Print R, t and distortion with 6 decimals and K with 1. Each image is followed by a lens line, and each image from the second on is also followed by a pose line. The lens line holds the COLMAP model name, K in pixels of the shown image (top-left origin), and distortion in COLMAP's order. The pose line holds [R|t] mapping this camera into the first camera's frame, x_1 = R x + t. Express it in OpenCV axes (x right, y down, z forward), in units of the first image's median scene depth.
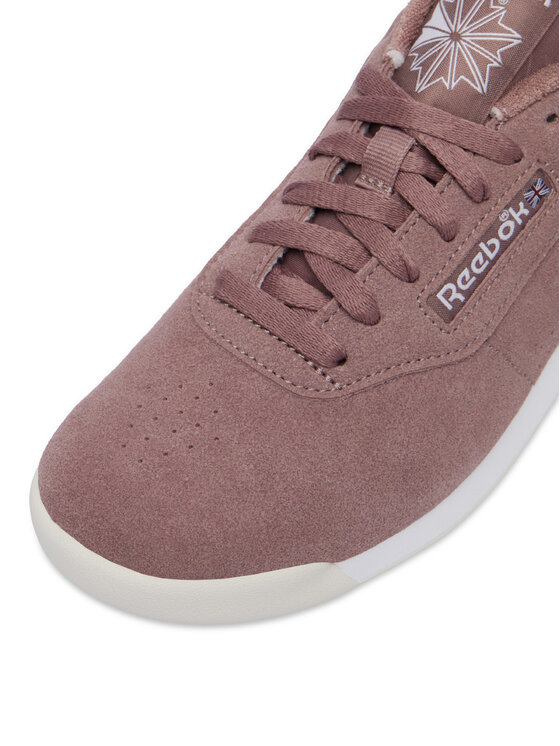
lens RADIAL K [[1427.2, 0, 280.7], [0, 1427.2, 372.9], [0, 0, 1]] dist [-0.049118, 0.000000]
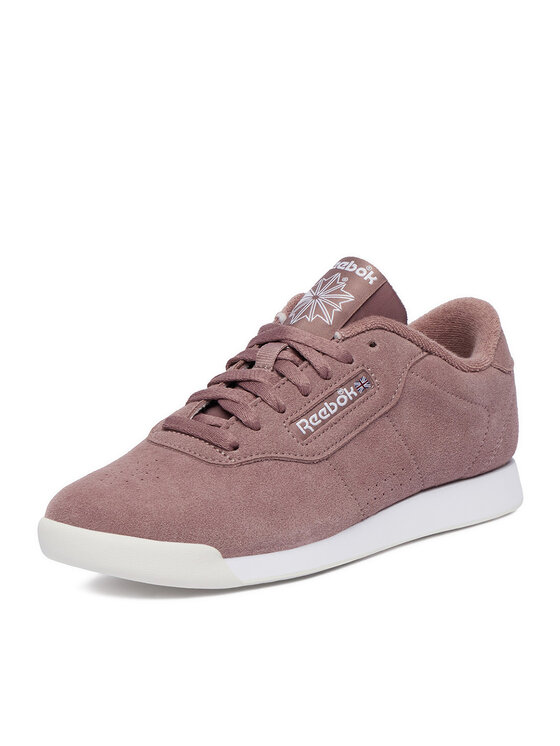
lens RADIAL K [[1170.6, 0, 279.5], [0, 1170.6, 372.9], [0, 0, 1]] dist [0.024536, 0.000000]
pose [[0.998493, 0.043033, 0.034053, 0.039312], [-0.029642, 0.945164, -0.325247, 0.322404], [-0.046182, 0.323747, 0.945016, -0.299133]]
